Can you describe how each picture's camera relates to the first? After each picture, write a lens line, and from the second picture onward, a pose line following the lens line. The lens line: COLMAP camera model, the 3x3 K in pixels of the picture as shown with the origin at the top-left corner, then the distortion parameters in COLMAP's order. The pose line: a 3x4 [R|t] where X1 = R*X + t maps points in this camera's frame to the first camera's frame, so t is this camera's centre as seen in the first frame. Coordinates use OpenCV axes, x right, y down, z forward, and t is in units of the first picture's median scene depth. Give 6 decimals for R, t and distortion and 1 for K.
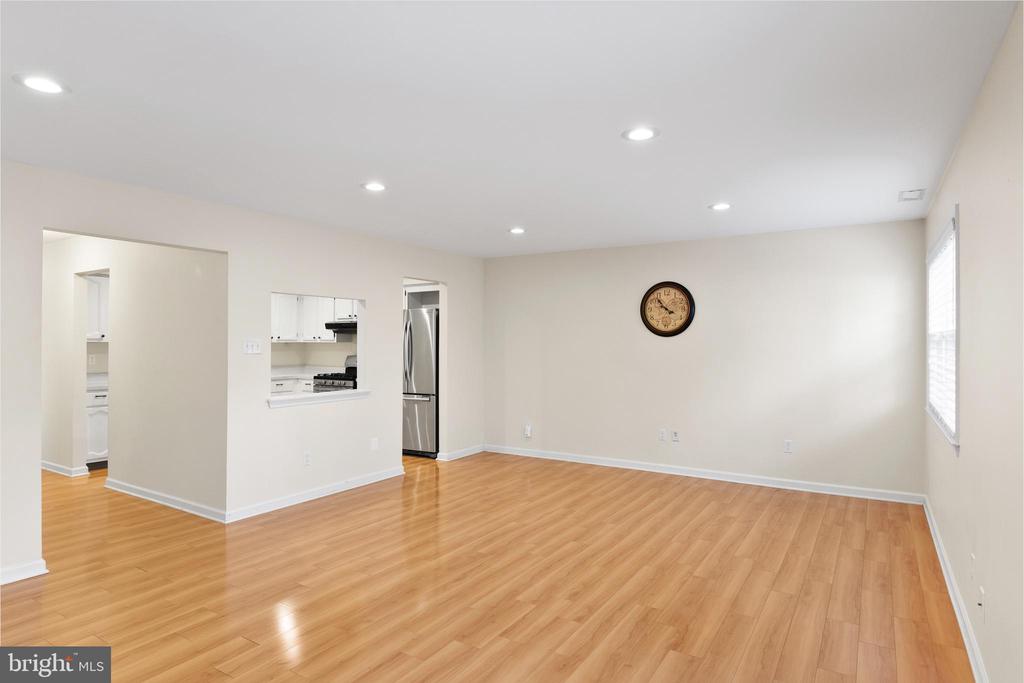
lens RADIAL K [[603.7, 0, 512.0], [0, 603.7, 341.5], [0, 0, 1]] dist [-0.002577, -0.001592]
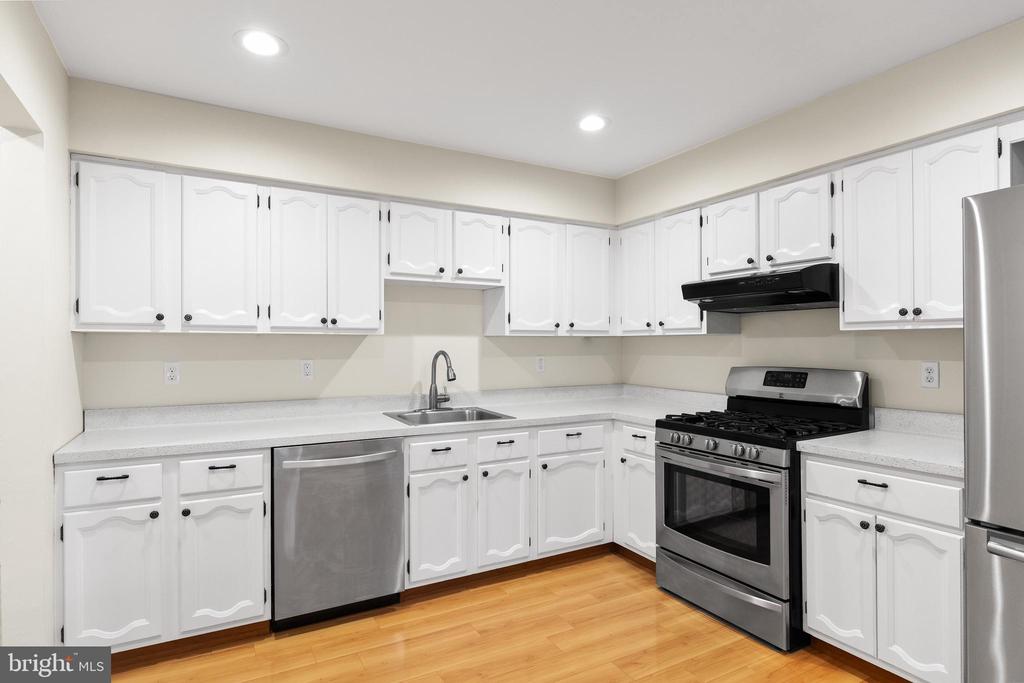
lens RADIAL K [[547.8, 0, 512.0], [0, 547.8, 341.5], [0, 0, 1]] dist [-0.005350, -0.000816]
pose [[0.887303, -0.008765, -0.461105, -0.238449], [0.005108, 0.999945, -0.009178, 0.009397], [0.461160, 0.005788, 0.887298, 0.619798]]
